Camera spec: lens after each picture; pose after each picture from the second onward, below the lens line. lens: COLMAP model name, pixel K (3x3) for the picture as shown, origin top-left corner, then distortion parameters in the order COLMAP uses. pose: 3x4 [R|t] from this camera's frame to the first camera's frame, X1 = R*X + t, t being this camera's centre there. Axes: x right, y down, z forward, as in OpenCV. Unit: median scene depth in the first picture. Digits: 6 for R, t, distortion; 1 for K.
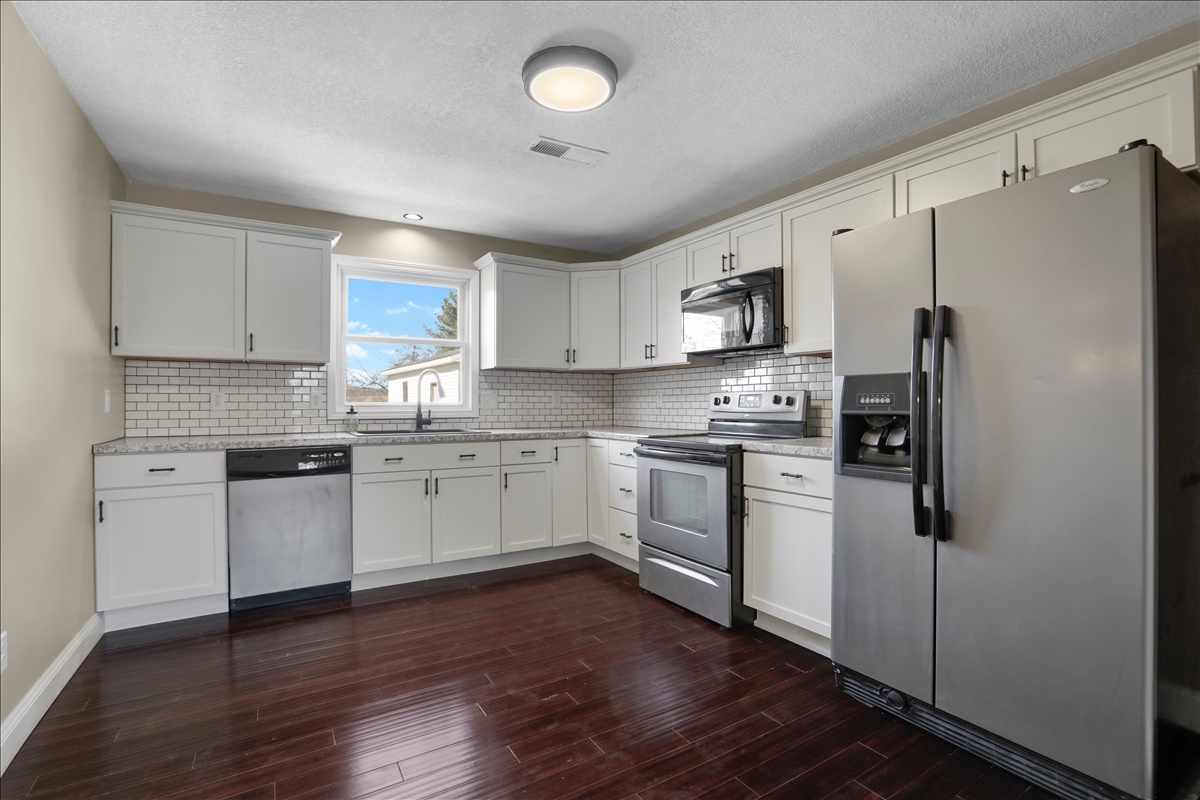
lens RADIAL K [[554.3, 0, 599.4], [0, 554.3, 395.9], [0, 0, 1]] dist [-0.018500, 0.002923]
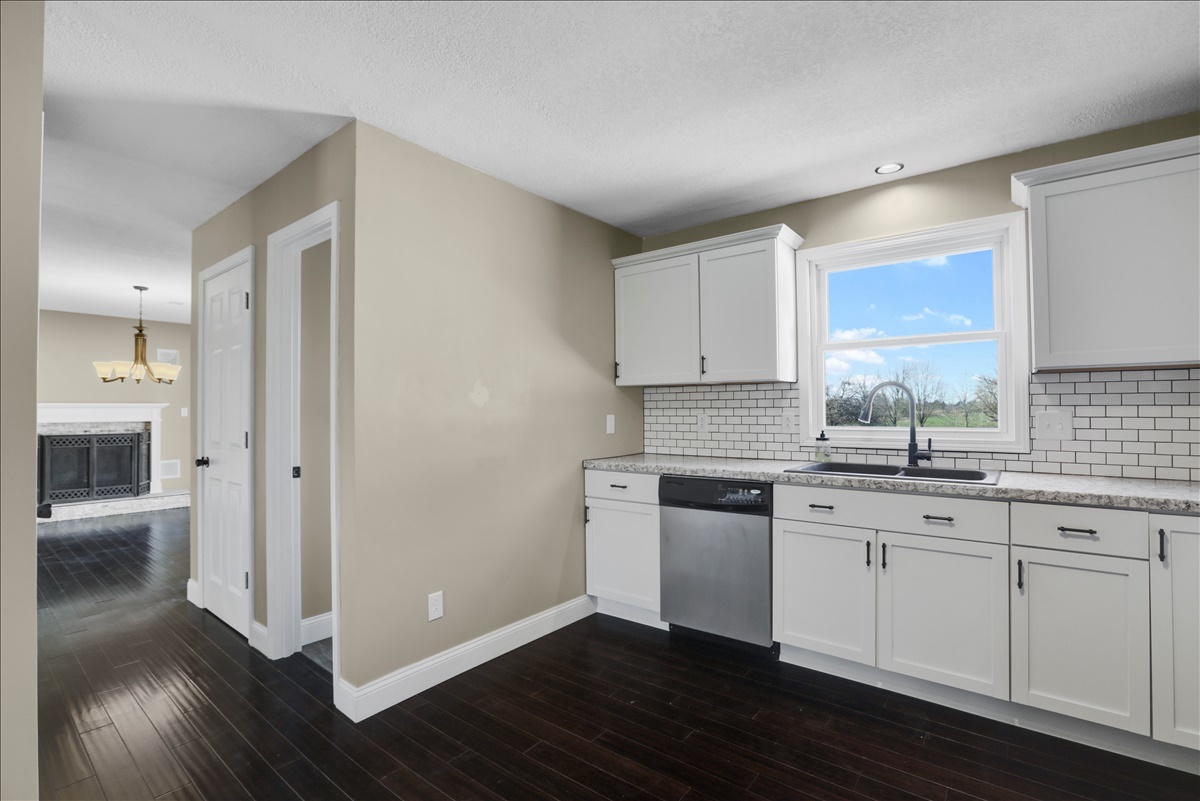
lens RADIAL K [[554.3, 0, 605.1], [0, 554.3, 402.8], [0, 0, 1]] dist [-0.018500, 0.002923]
pose [[0.363531, -0.012052, -0.931504, 0.212559], [0.018410, 0.999814, -0.005751, -0.026148], [0.931400, -0.015058, 0.363685, 0.444644]]
